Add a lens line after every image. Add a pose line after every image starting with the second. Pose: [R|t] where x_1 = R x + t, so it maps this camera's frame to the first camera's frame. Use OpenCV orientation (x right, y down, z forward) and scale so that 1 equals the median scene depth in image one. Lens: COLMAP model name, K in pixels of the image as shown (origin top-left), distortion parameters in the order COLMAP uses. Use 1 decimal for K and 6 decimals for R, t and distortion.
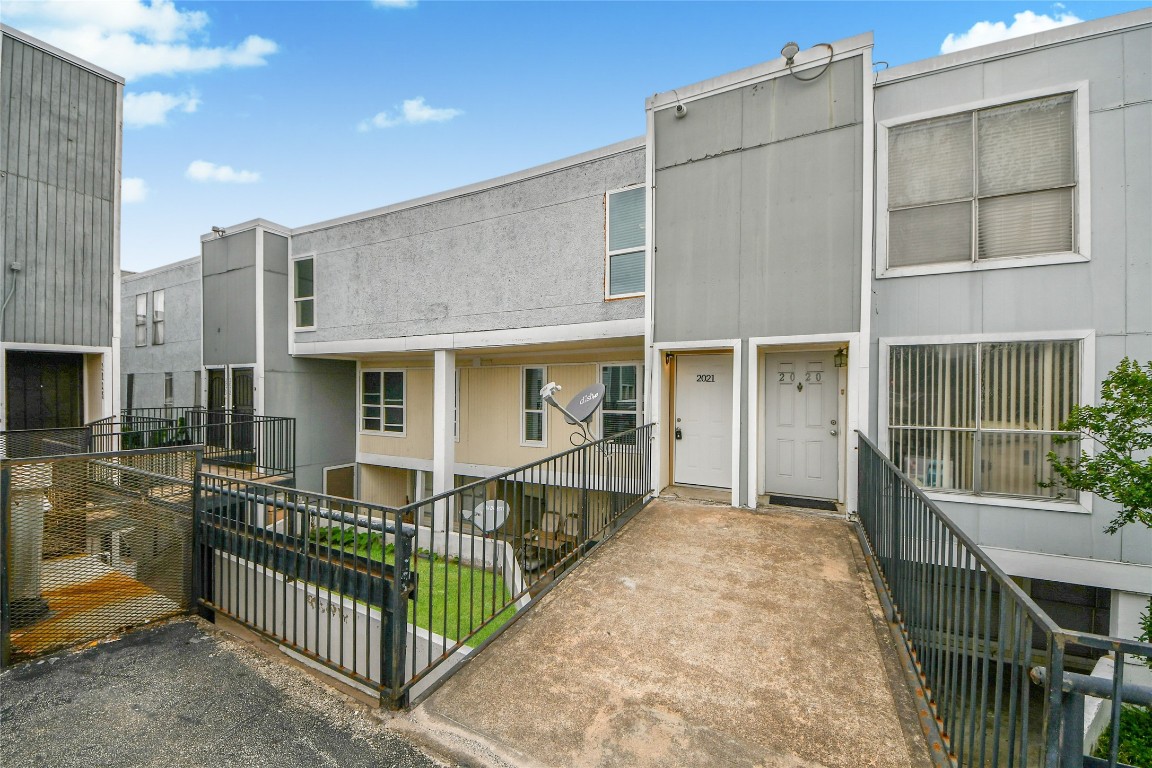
lens RADIAL K [[429.5, 0, 575.2], [0, 429.5, 393.2], [0, 0, 1]] dist [0.024433, -0.015833]
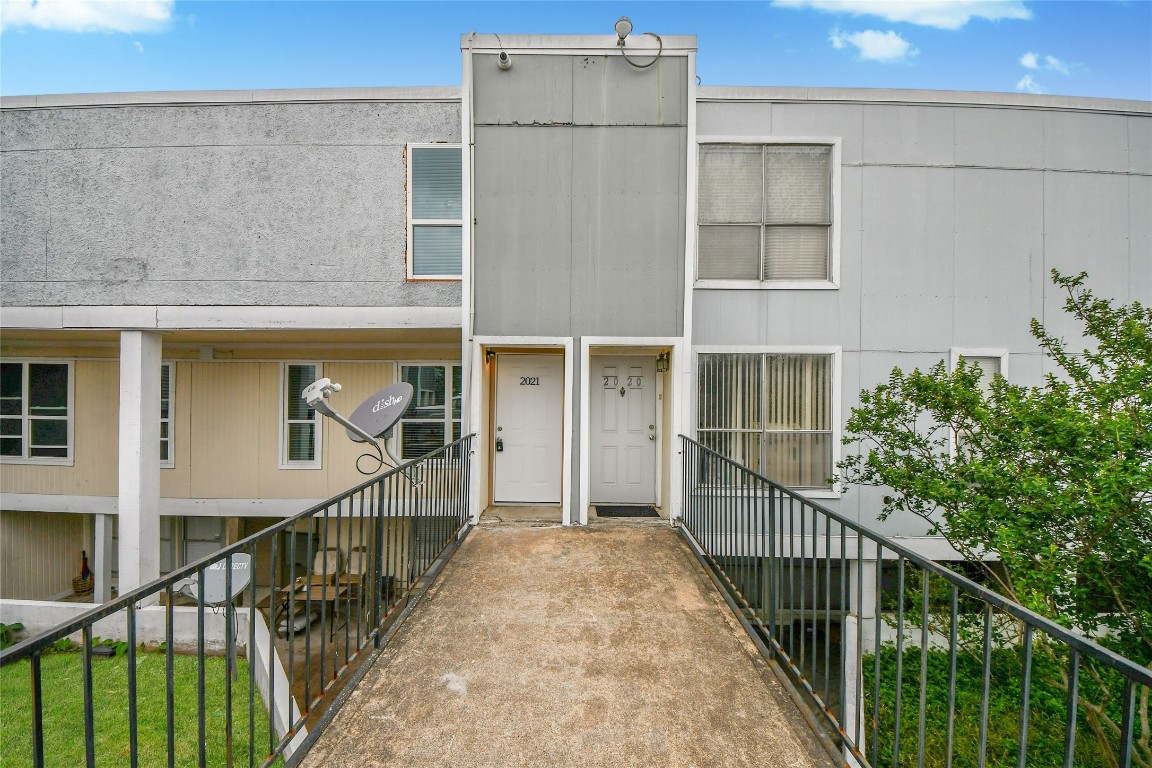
lens RADIAL K [[425.6, 0, 576.6], [0, 425.6, 399.1], [0, 0, 1]] dist [0.039736, -0.026348]
pose [[0.895553, 0.002266, 0.444949, -0.002264], [-0.002266, 0.999997, -0.000533, 0.003373], [-0.444949, -0.000530, 0.895556, 0.205397]]
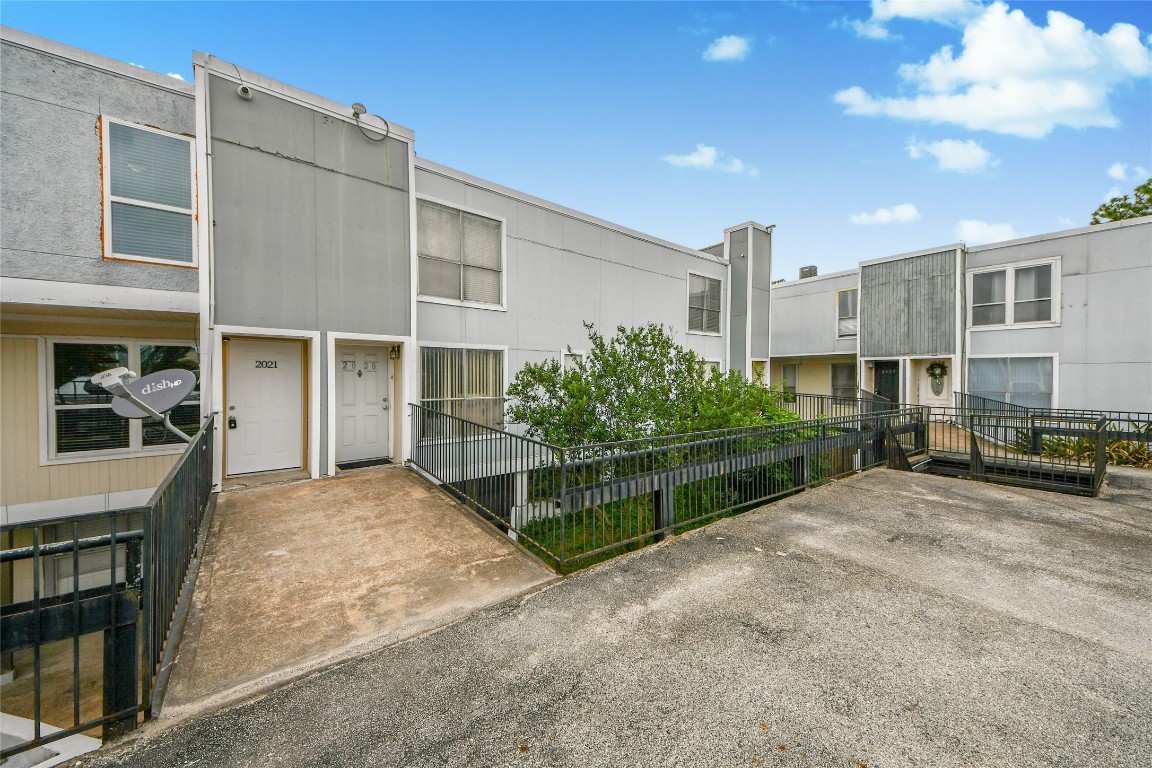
lens RADIAL K [[395.2, 0, 576.0], [0, 395.2, 384.0], [0, 0, 1]] dist [0.022551, -0.010327]
pose [[0.429733, -0.020960, 0.902713, -0.288074], [0.006070, 0.999775, 0.020324, -0.003910], [-0.902936, -0.003254, 0.429764, -0.076626]]
